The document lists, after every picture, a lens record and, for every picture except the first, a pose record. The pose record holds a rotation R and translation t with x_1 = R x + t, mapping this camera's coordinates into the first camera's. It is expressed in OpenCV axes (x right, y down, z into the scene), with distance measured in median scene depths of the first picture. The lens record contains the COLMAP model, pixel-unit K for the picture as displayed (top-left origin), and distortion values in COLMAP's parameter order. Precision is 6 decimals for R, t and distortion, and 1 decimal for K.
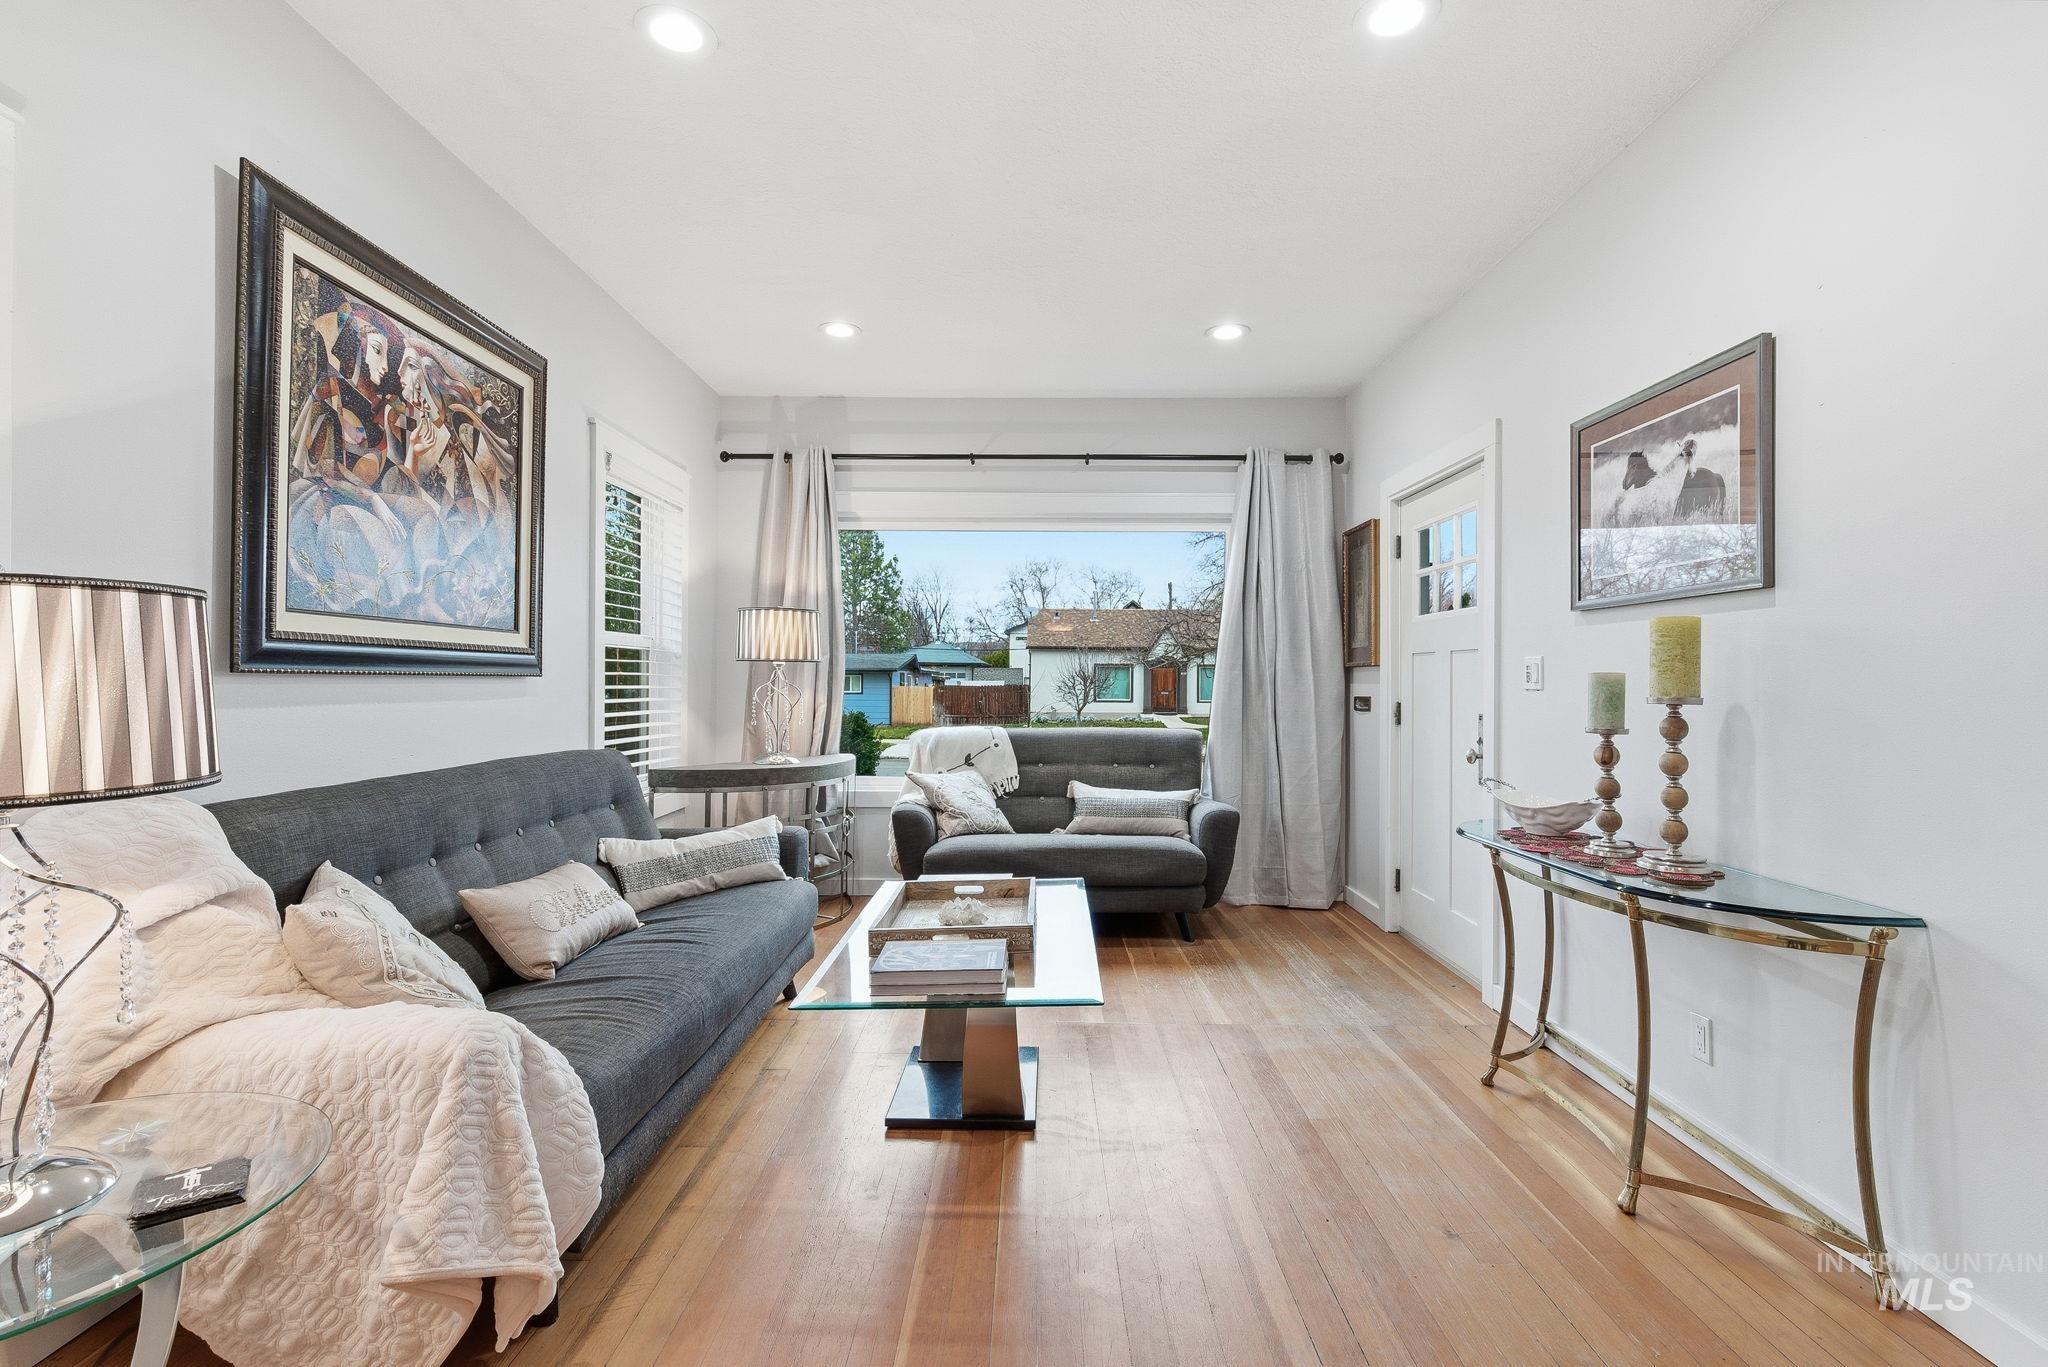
lens RADIAL K [[945.9, 0, 1036.8], [0, 945.9, 671.6], [0, 0, 1]] dist [0.008672, -0.004225]
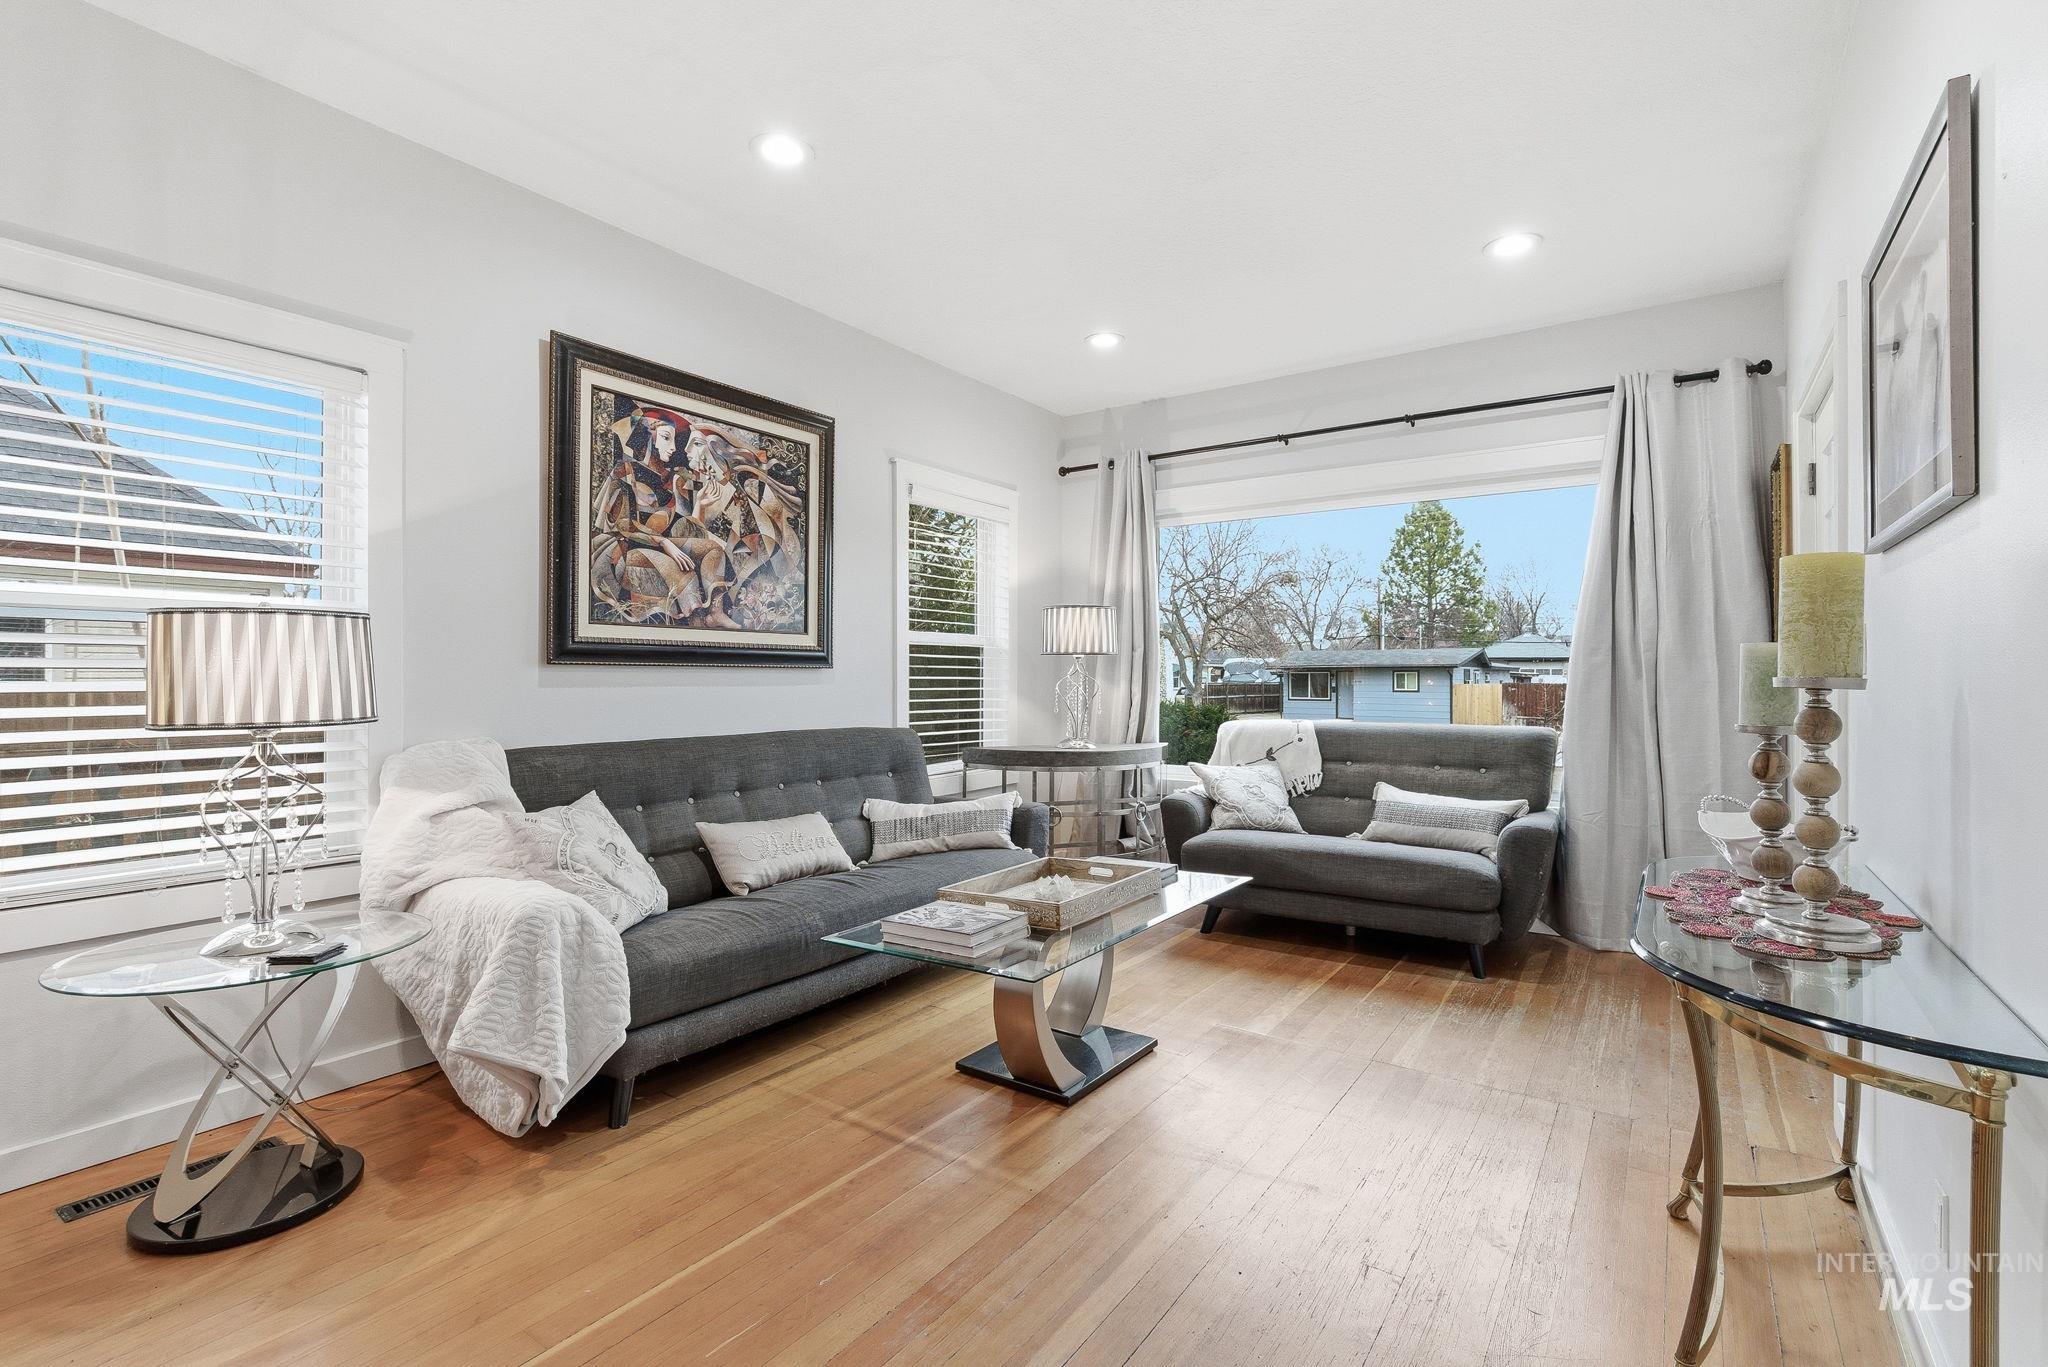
lens RADIAL K [[945.9, 0, 1037.6], [0, 945.9, 671.8], [0, 0, 1]] dist [0.008672, -0.004225]
pose [[0.824893, -0.006894, -0.565246, 0.499330], [0.008048, 0.999968, -0.000451, 0.014777], [0.565231, -0.004177, 0.824922, 0.128980]]
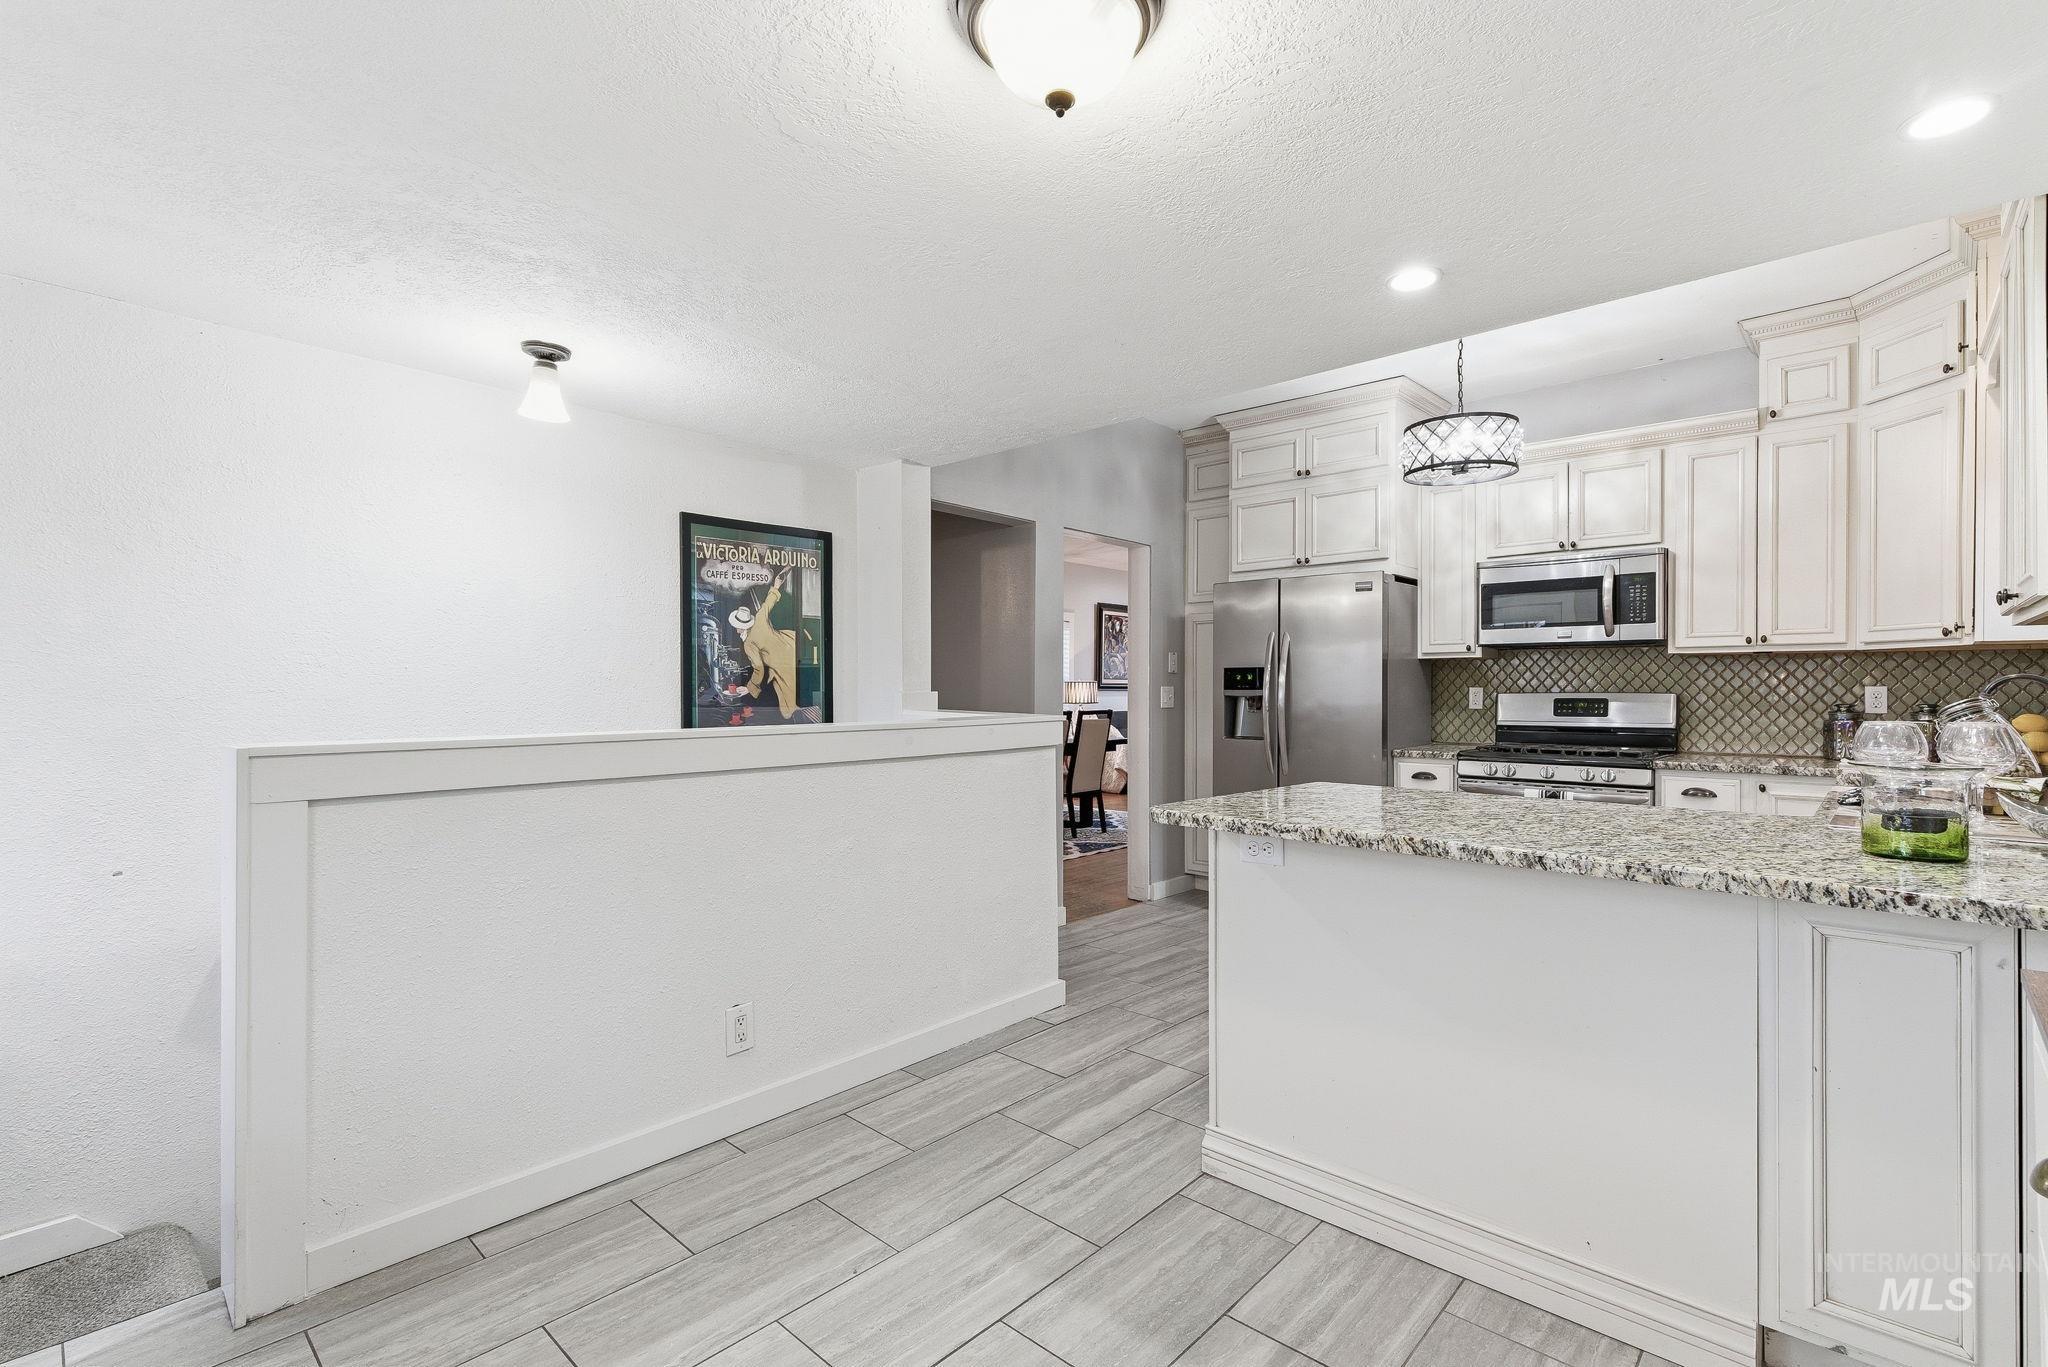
lens RADIAL K [[945.9, 0, 1028.1], [0, 945.9, 689.6], [0, 0, 1]] dist [0.008672, -0.004225]
pose [[0.732860, -0.006190, -0.680351, 2.042054], [0.008684, 0.999962, 0.000255, -0.007996], [0.680324, -0.006095, 0.732886, -2.588772]]
